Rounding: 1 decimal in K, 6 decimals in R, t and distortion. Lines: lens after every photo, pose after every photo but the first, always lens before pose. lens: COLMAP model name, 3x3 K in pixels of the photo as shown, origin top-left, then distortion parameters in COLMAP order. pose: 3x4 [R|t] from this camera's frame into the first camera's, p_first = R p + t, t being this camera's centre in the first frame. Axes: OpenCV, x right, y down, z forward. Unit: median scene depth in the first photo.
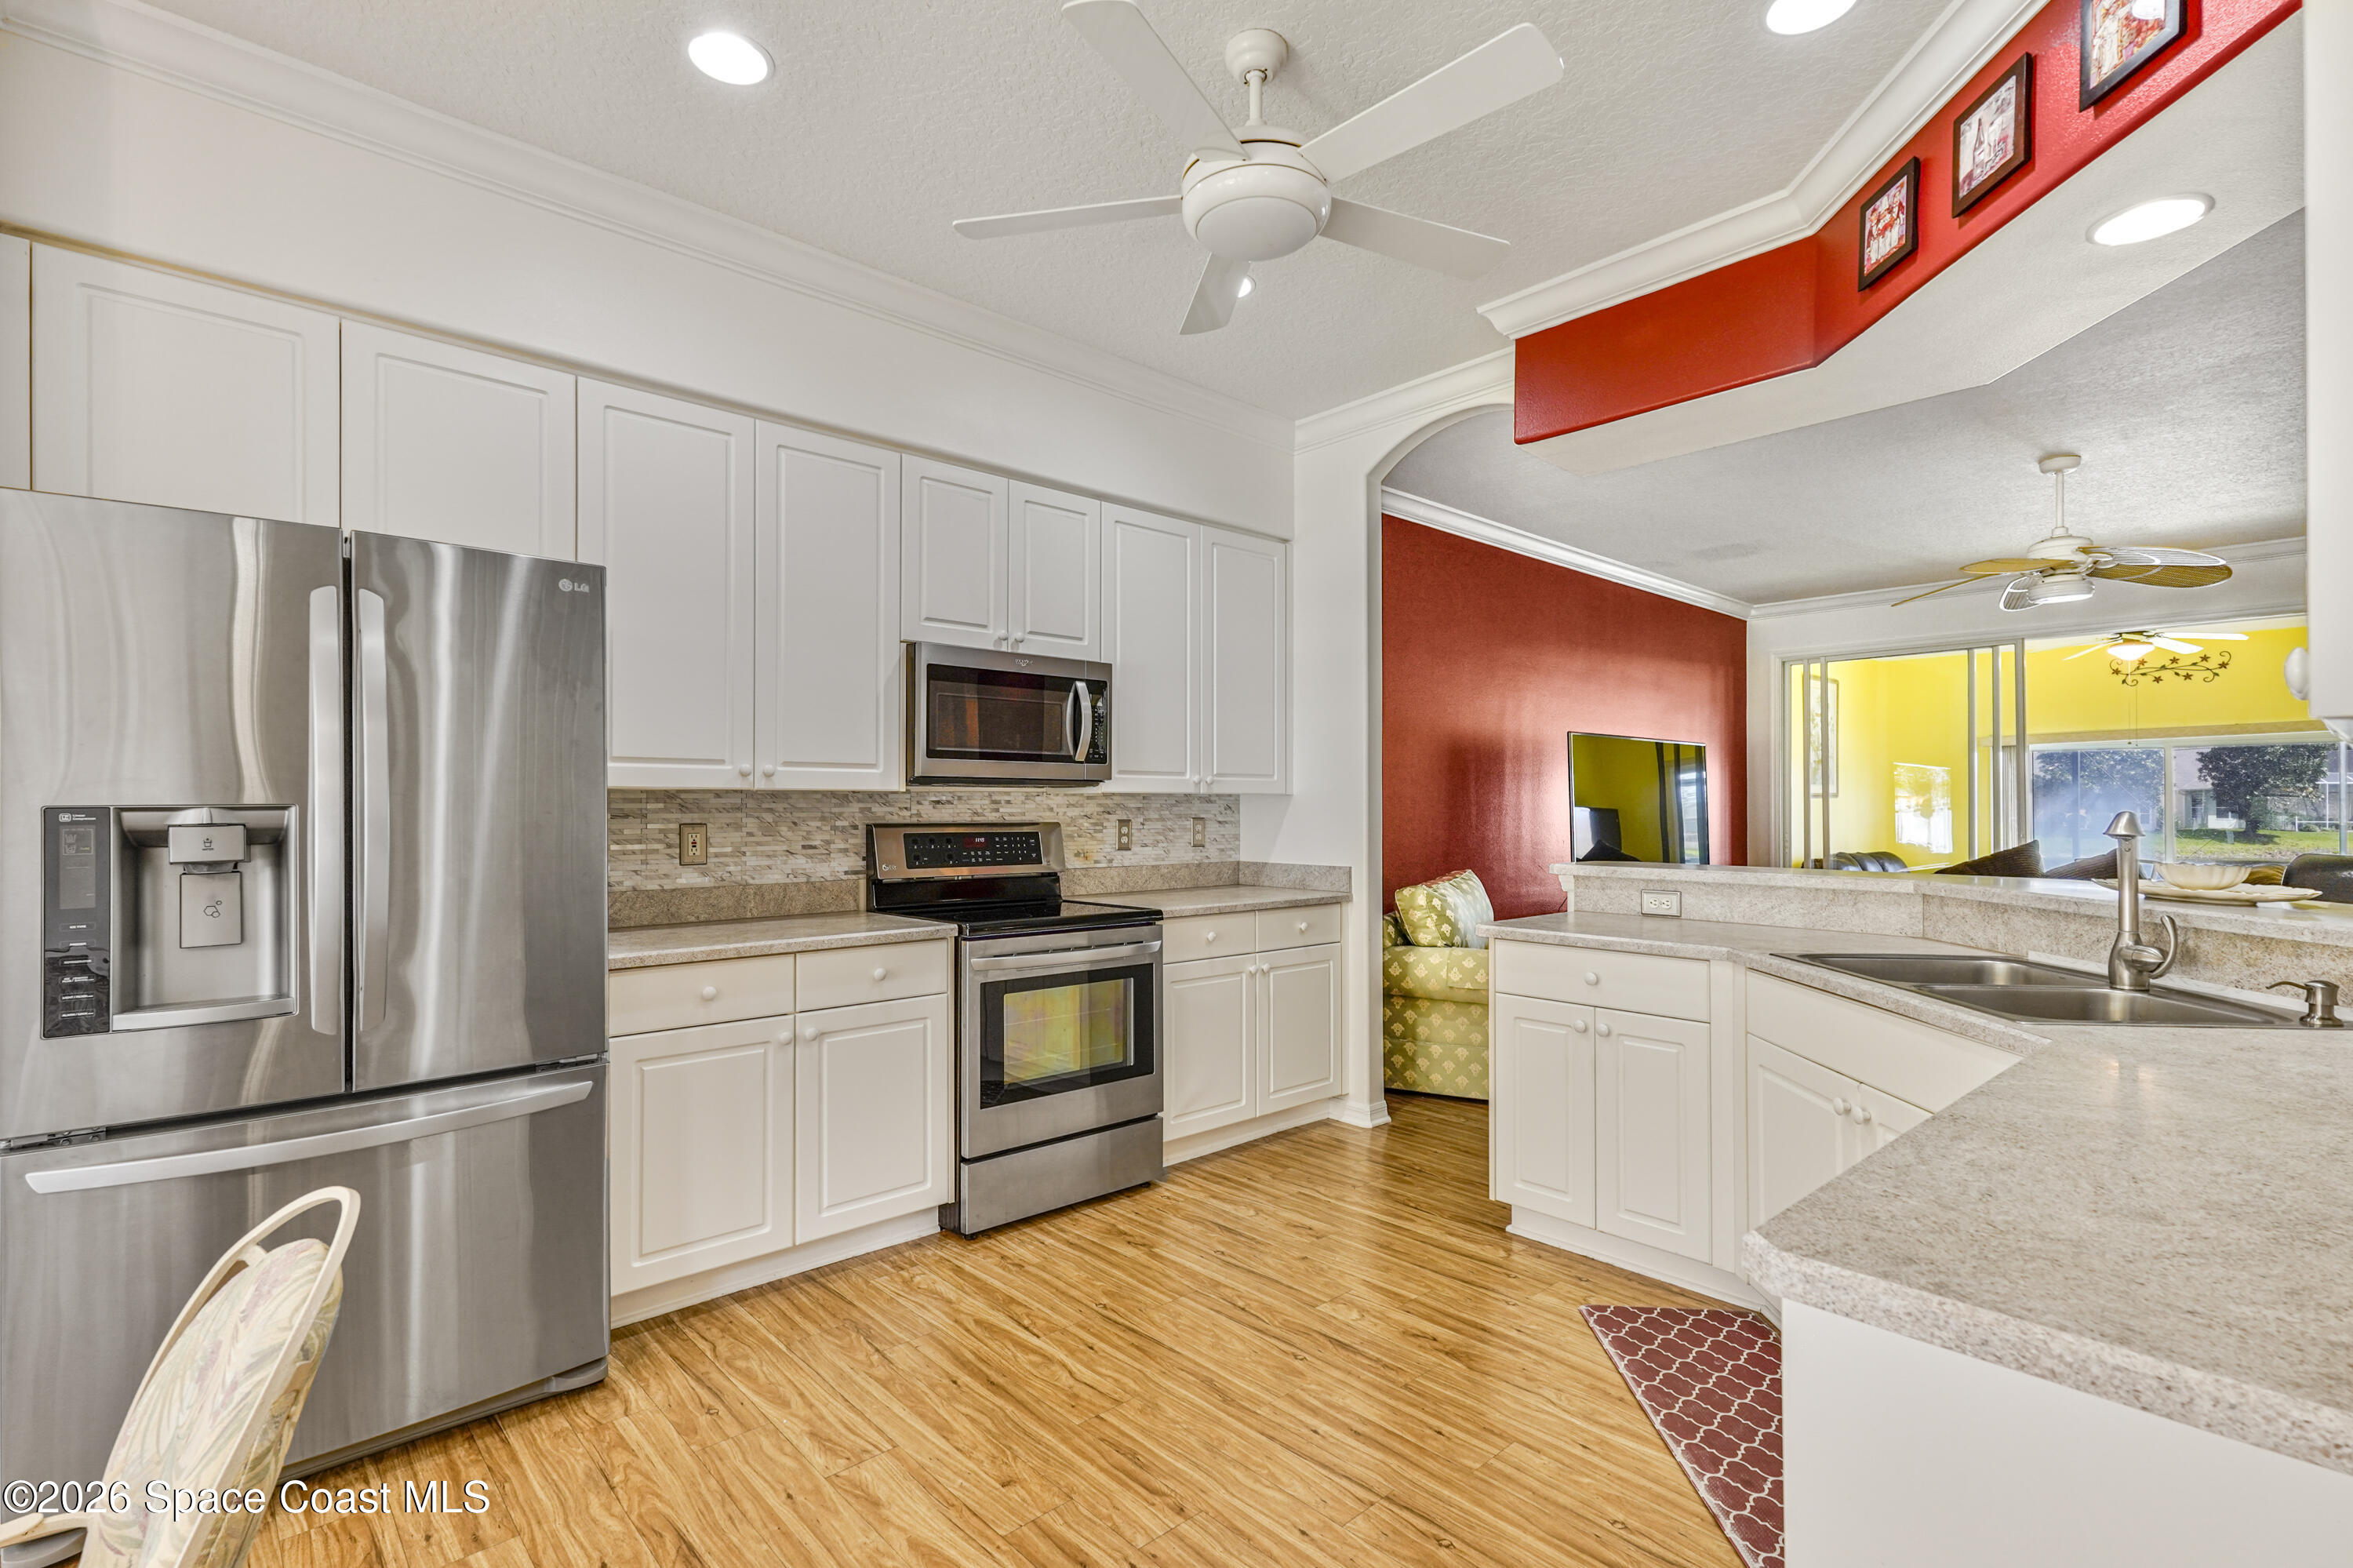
lens RADIAL K [[1144.4, 0, 1105.7], [0, 1144.4, 803.8], [0, 0, 1]] dist [0.000553, 0.000050]
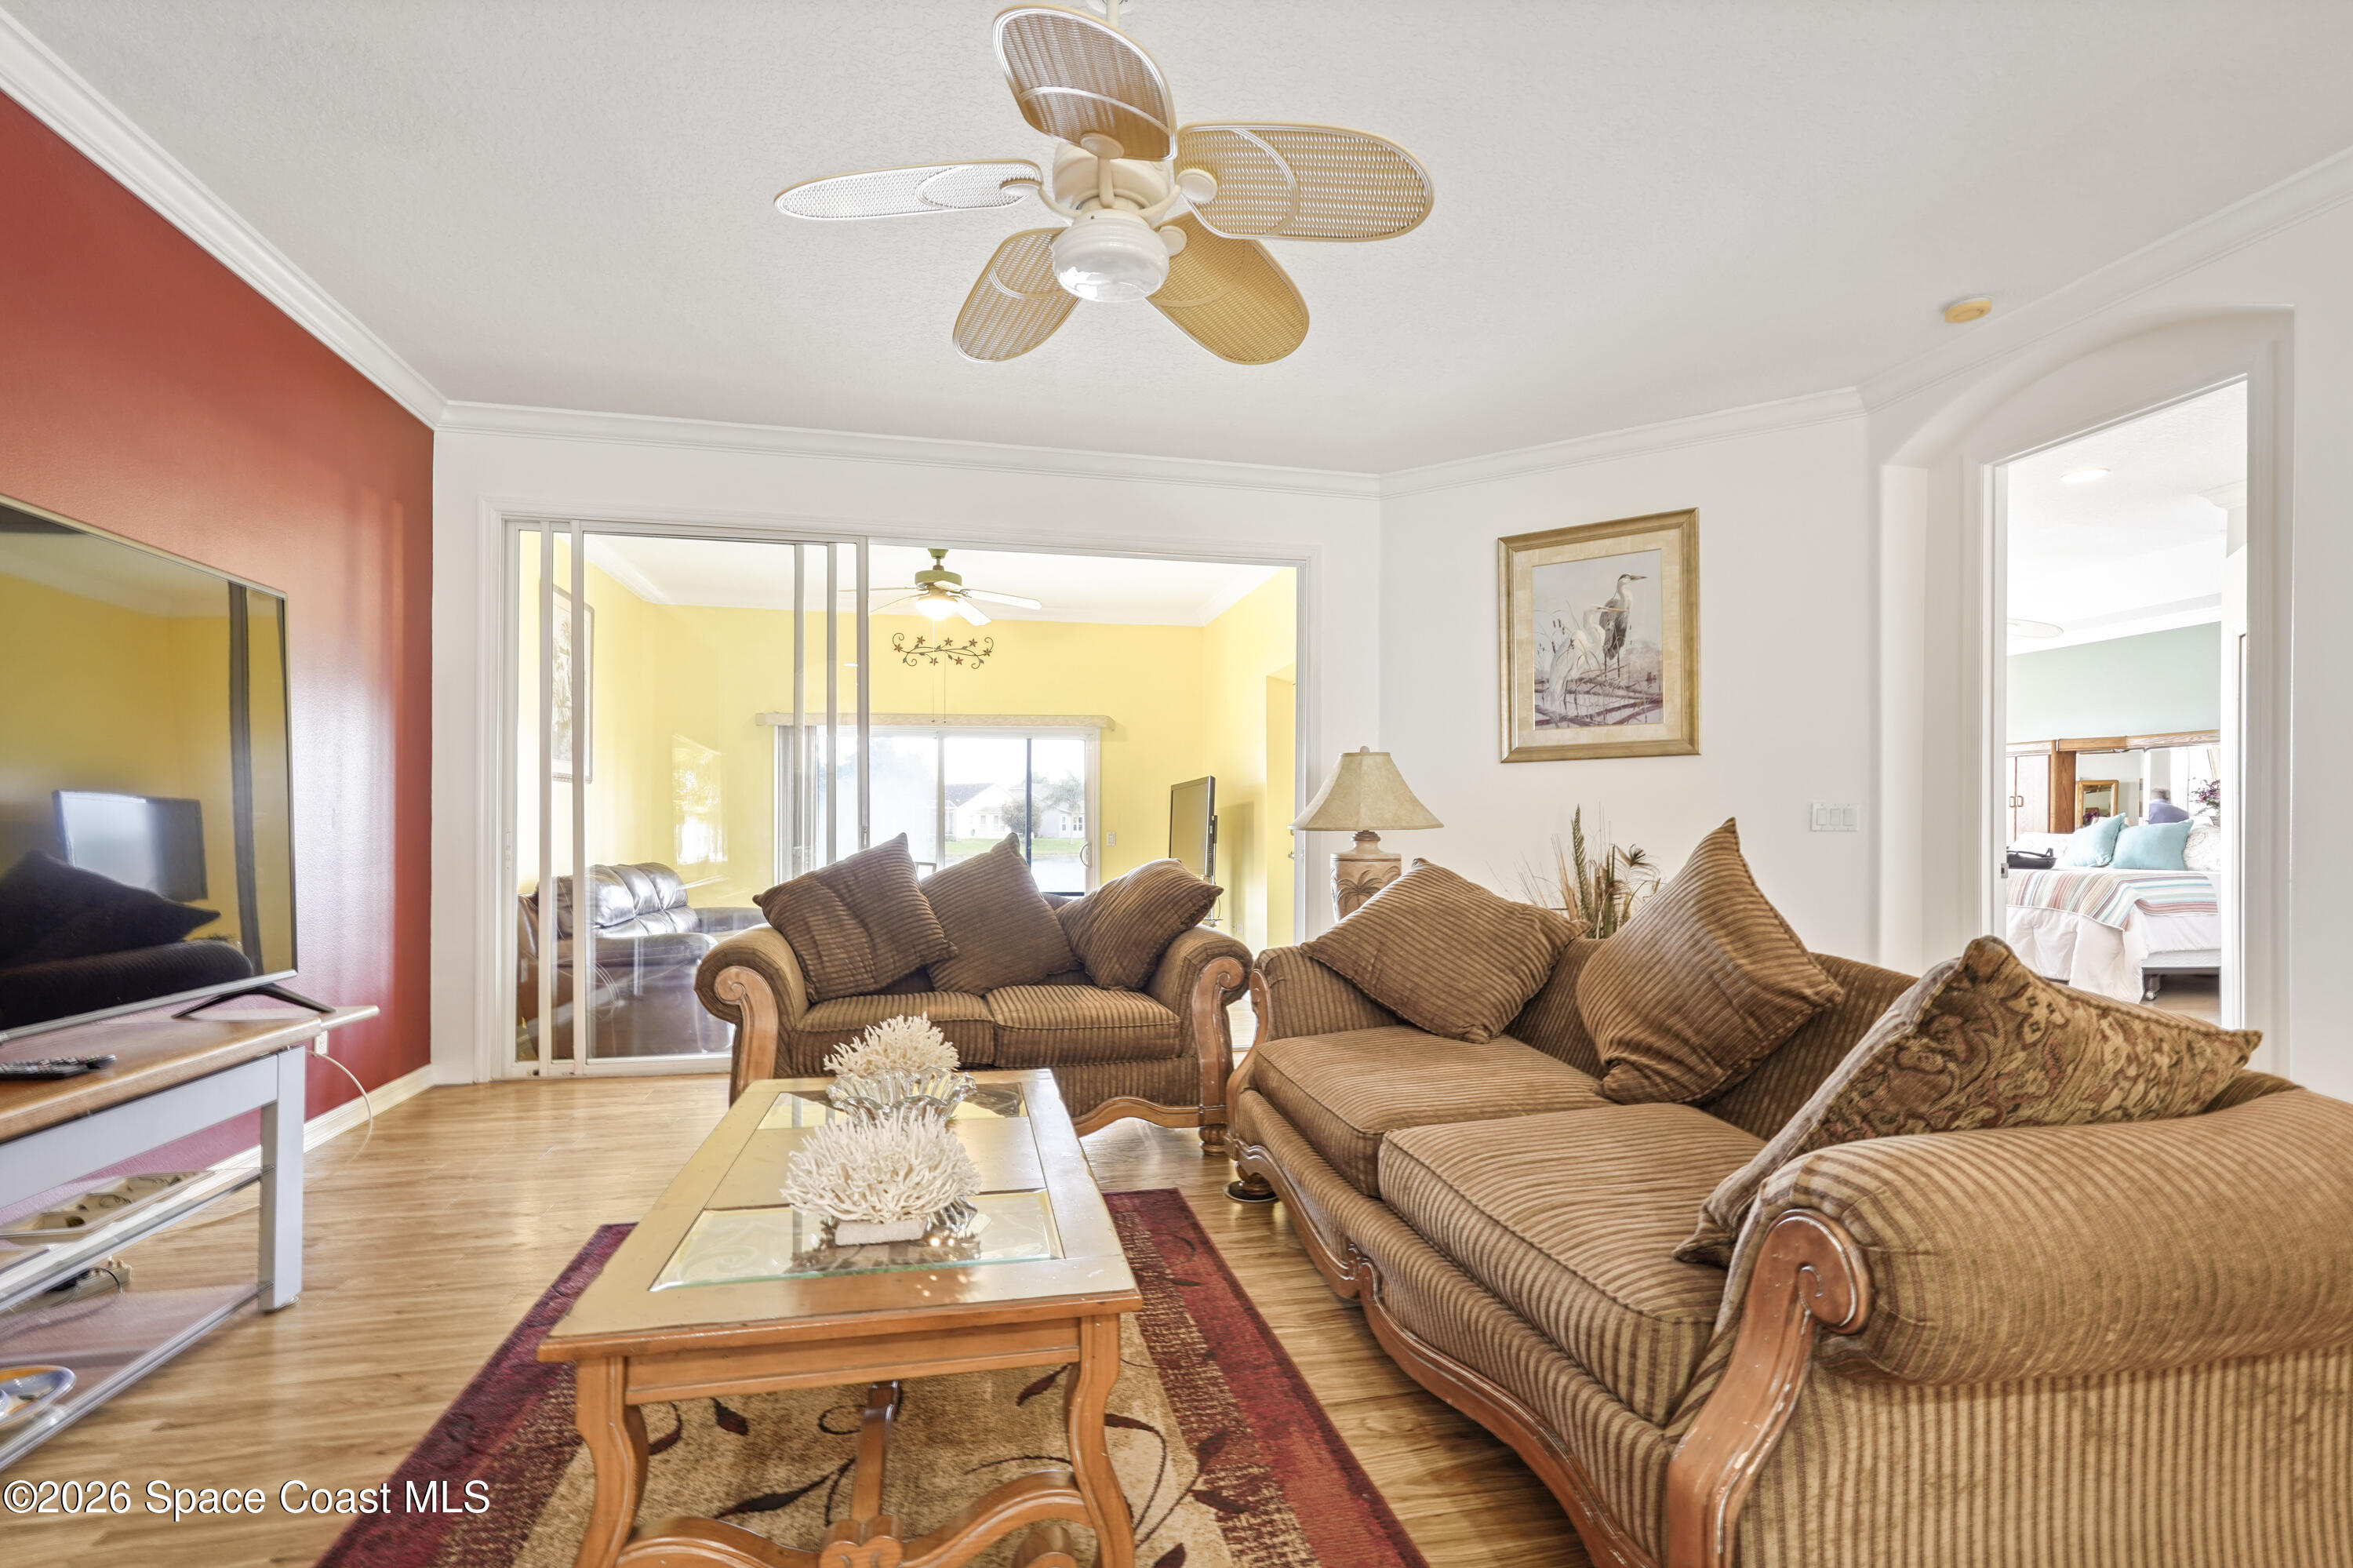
lens RADIAL K [[1079.4, 0, 1181.4], [0, 1079.4, 832.2], [0, 0, 1]] dist [0.000394, 0.000291]
pose [[0.469601, -0.002652, 0.882875, 0.671579], [-0.004683, 0.999974, 0.005495, 0.050718], [-0.882866, -0.006715, 0.469577, 1.100931]]
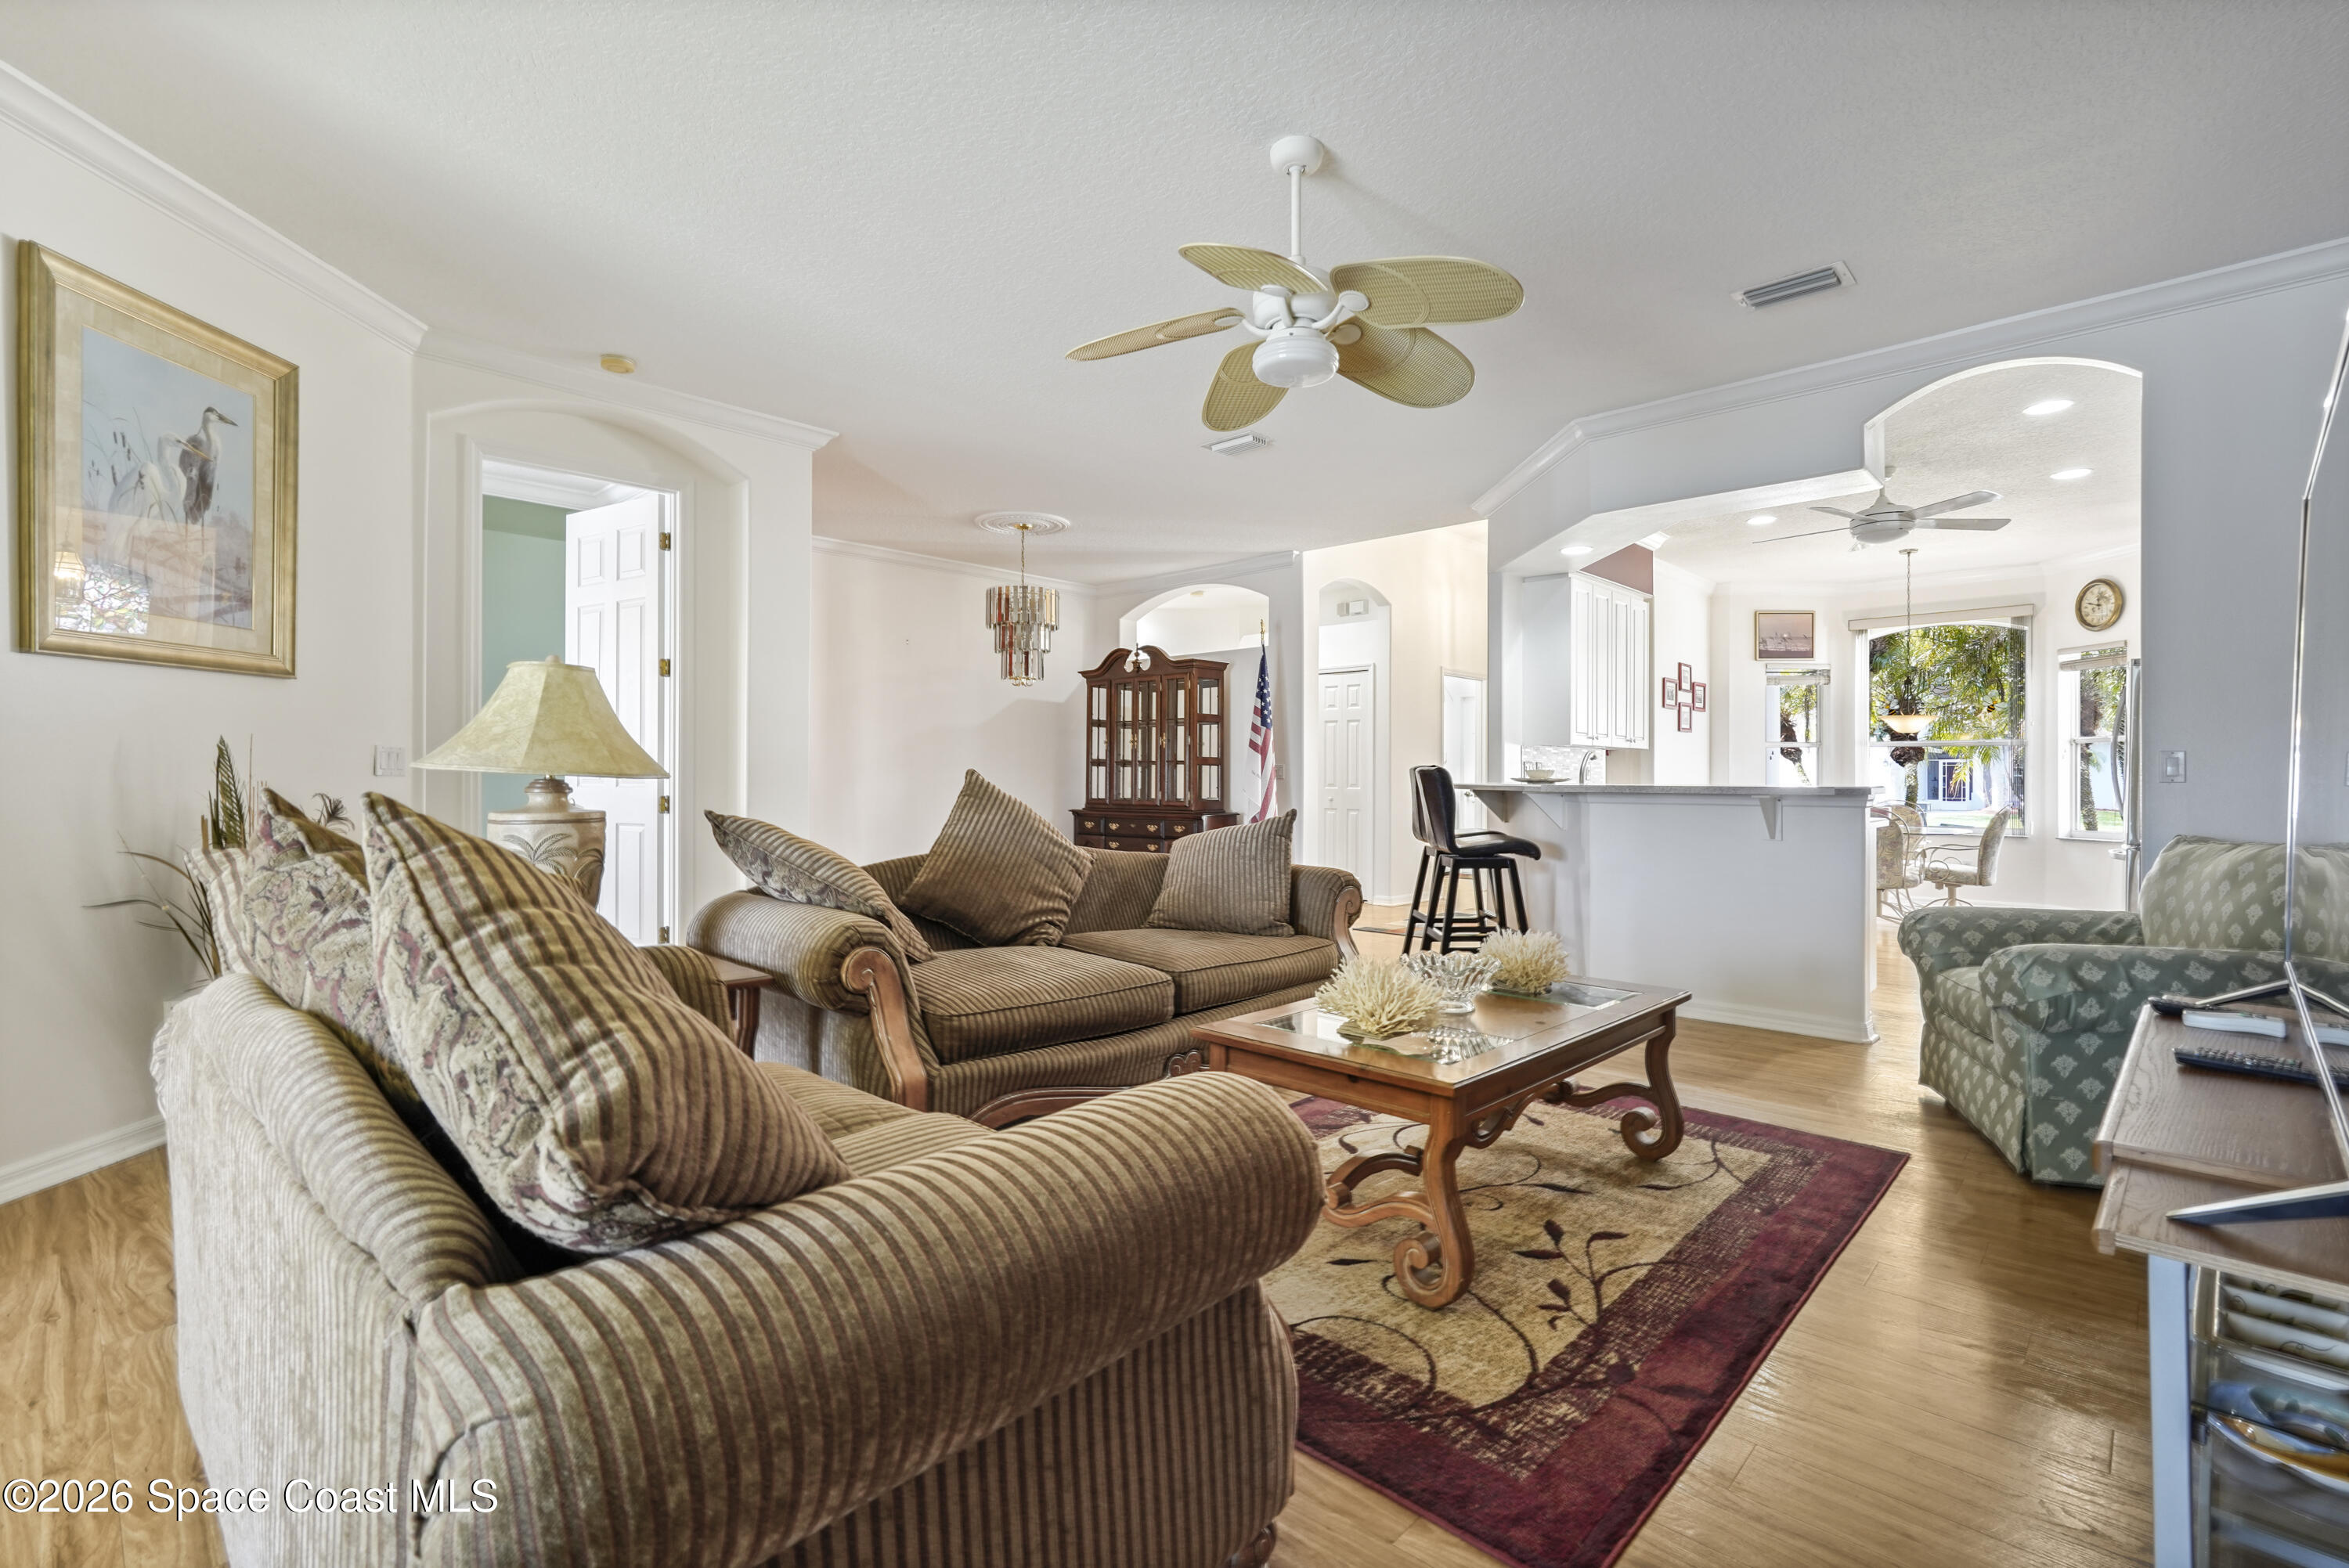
lens RADIAL K [[1083.3, 0, 1169.9], [0, 1083.3, 775.3], [0, 0, 1]] dist [0.001235, 0.000278]
pose [[-0.994199, -0.006254, -0.107378, 1.366695], [-0.005684, 0.999968, -0.005609, 0.053548], [0.107410, -0.004966, -0.994202, 2.227873]]
